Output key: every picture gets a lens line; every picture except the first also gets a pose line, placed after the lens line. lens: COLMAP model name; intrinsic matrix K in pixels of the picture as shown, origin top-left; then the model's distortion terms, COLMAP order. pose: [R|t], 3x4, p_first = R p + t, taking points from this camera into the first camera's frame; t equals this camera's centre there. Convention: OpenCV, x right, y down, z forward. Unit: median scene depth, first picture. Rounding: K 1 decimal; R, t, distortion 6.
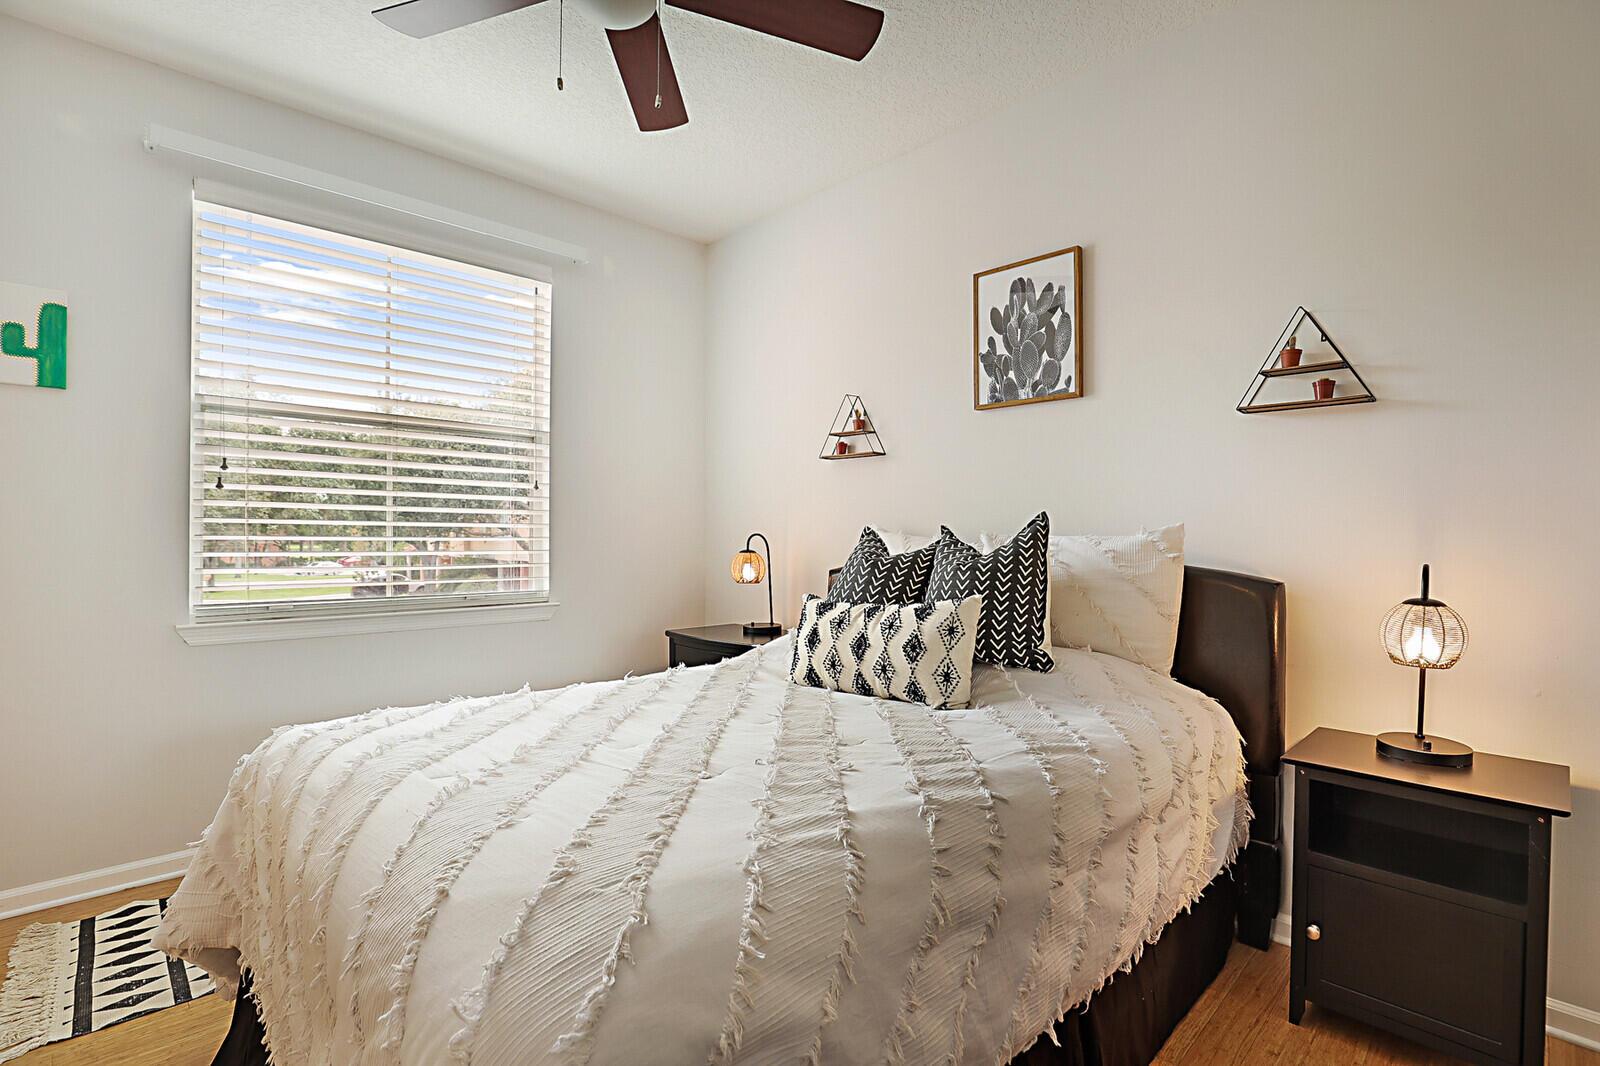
lens RADIAL K [[730.1, 0, 807.4], [0, 730.1, 537.7], [0, 0, 1]] dist [-0.033028, 0.001845]
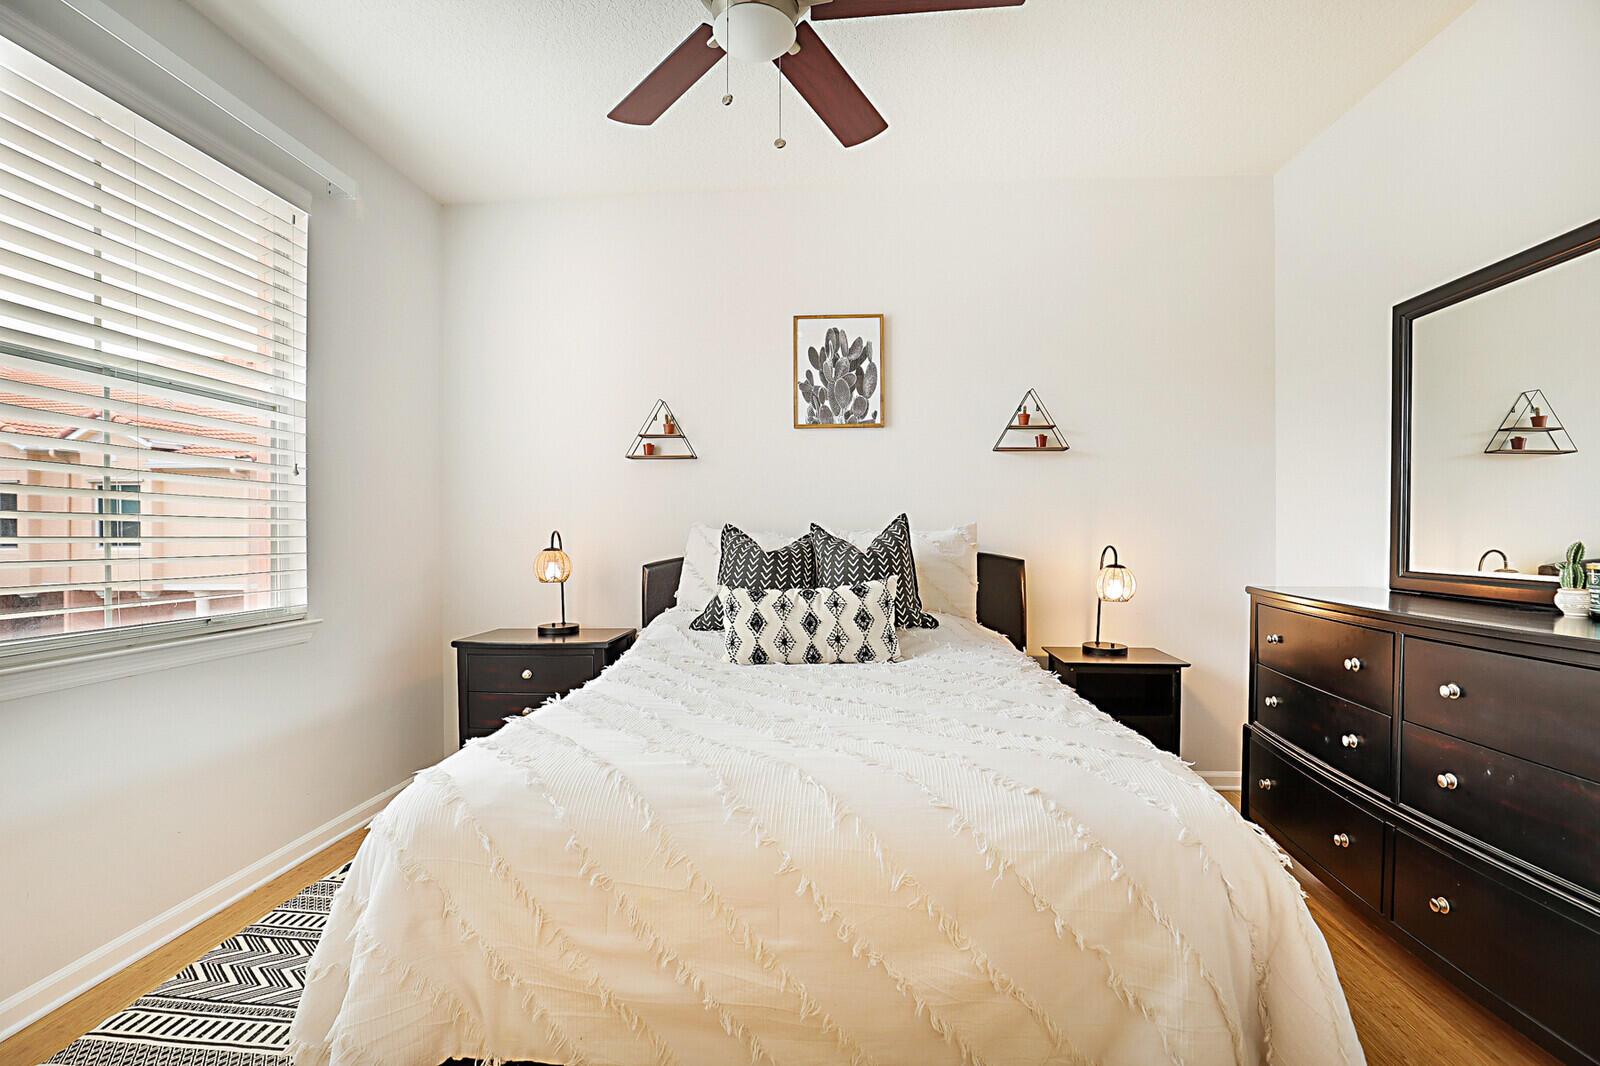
lens RADIAL K [[730.1, 0, 789.6], [0, 730.1, 539.8], [0, 0, 1]] dist [-0.033028, 0.001845]
pose [[0.751010, -0.012675, 0.660169, -0.633046], [0.008051, 0.999917, 0.010040, -0.001402], [-0.660242, -0.002225, 0.751050, 0.099367]]
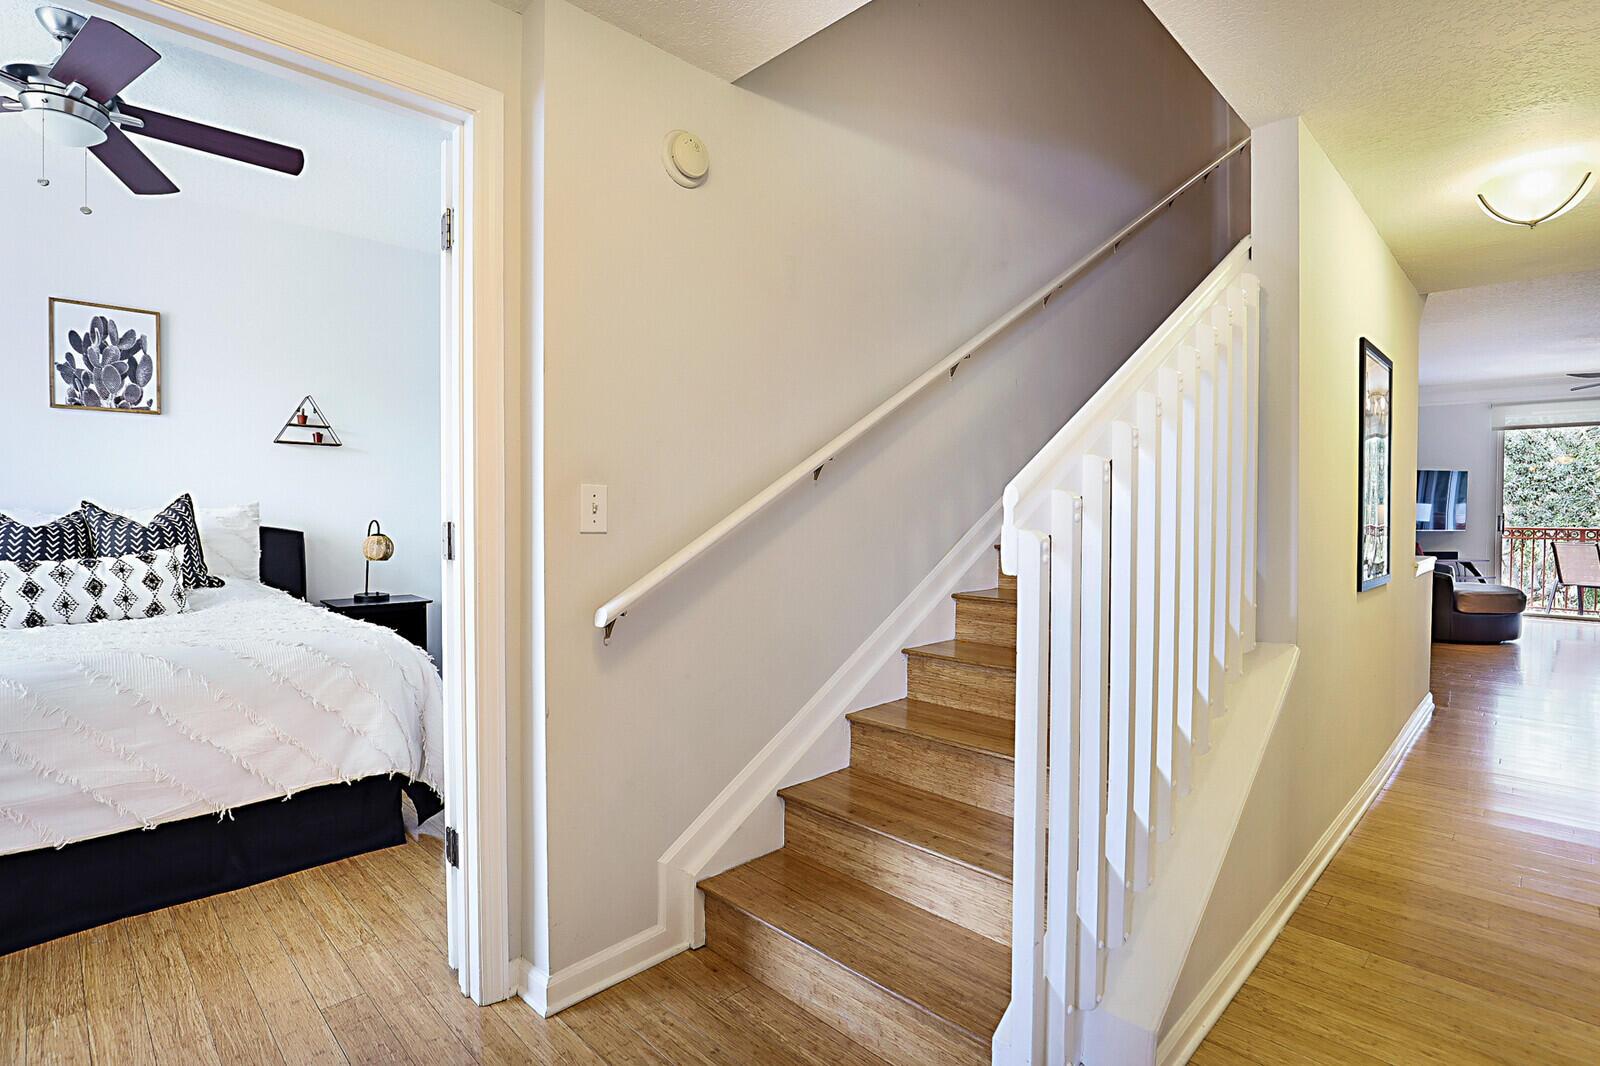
lens RADIAL K [[788.0, 0, 799.7], [0, 788.0, 521.8], [0, 0, 1]] dist [-0.016416, 0.003345]
pose [[-0.014163, -0.017731, 0.999742, -1.217475], [0.003797, 0.999835, 0.017786, 0.001451], [-0.999892, 0.004048, -0.014093, -0.280432]]
